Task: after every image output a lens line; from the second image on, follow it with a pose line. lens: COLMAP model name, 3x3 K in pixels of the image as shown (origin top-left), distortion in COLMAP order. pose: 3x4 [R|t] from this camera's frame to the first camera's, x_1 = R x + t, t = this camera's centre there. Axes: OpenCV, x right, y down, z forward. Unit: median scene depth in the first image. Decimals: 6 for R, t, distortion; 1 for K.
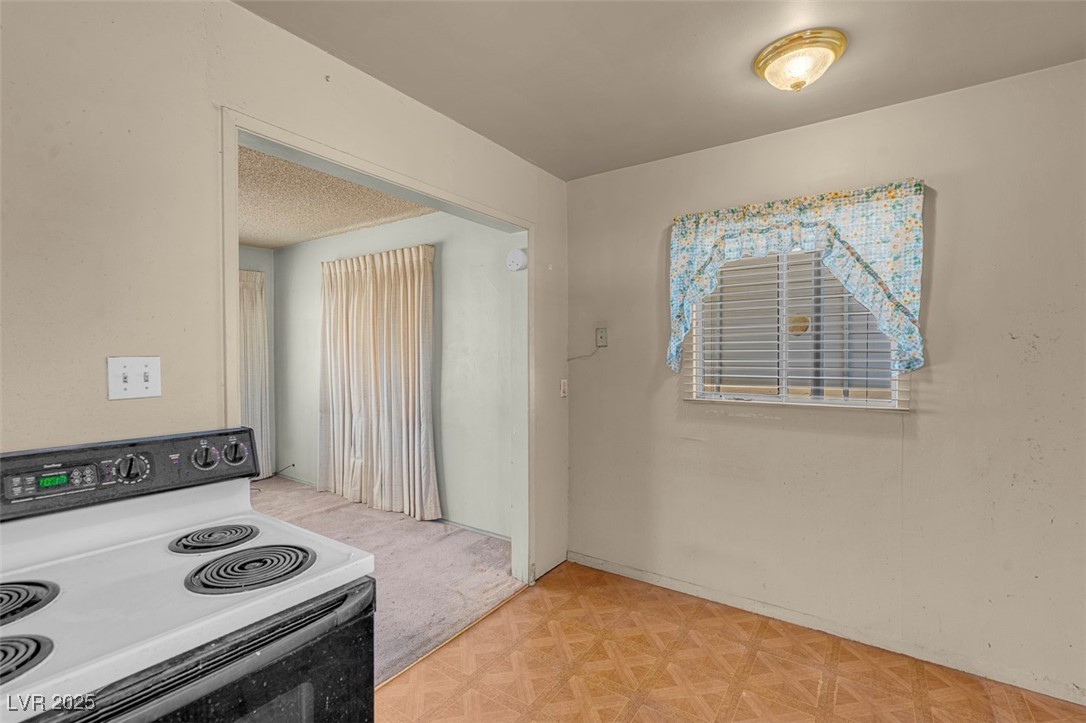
lens RADIAL K [[490.2, 0, 542.6], [0, 490.2, 361.0], [0, 0, 1]] dist [0.005494, 0.001765]
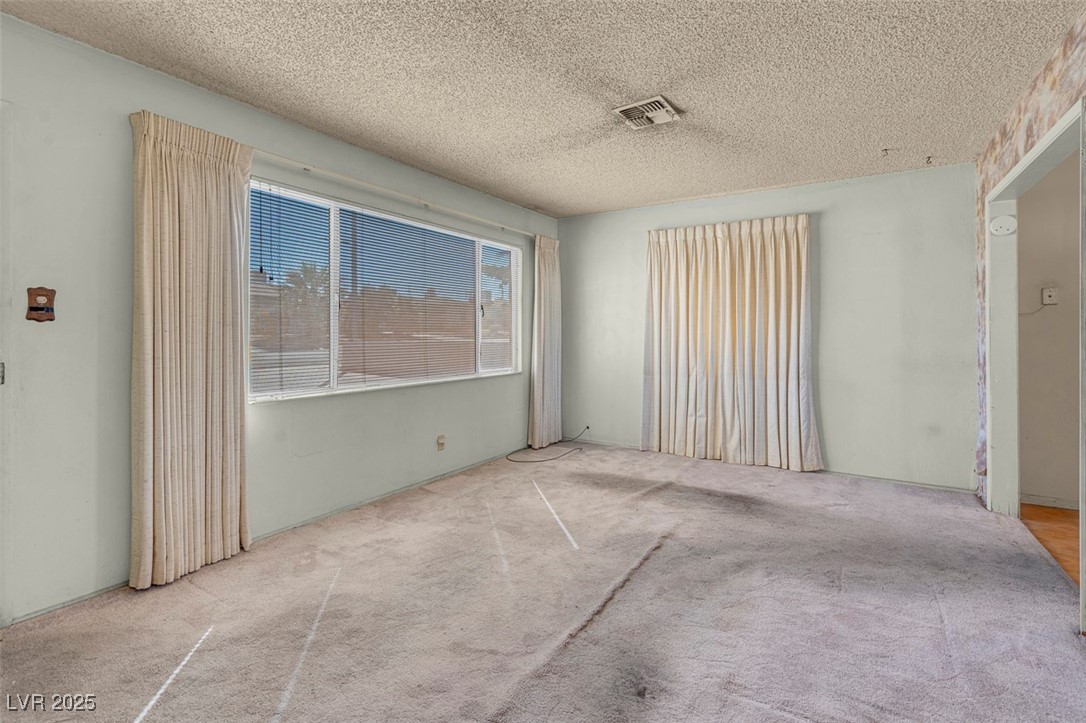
lens RADIAL K [[490.2, 0, 549.7], [0, 490.2, 341.5], [0, 0, 1]] dist [0.005494, 0.001765]
pose [[0.998372, 0.004811, 0.056843, -0.854525], [-0.004215, 0.999935, -0.010600, 0.056528], [-0.056891, 0.010343, 0.998327, -0.034793]]
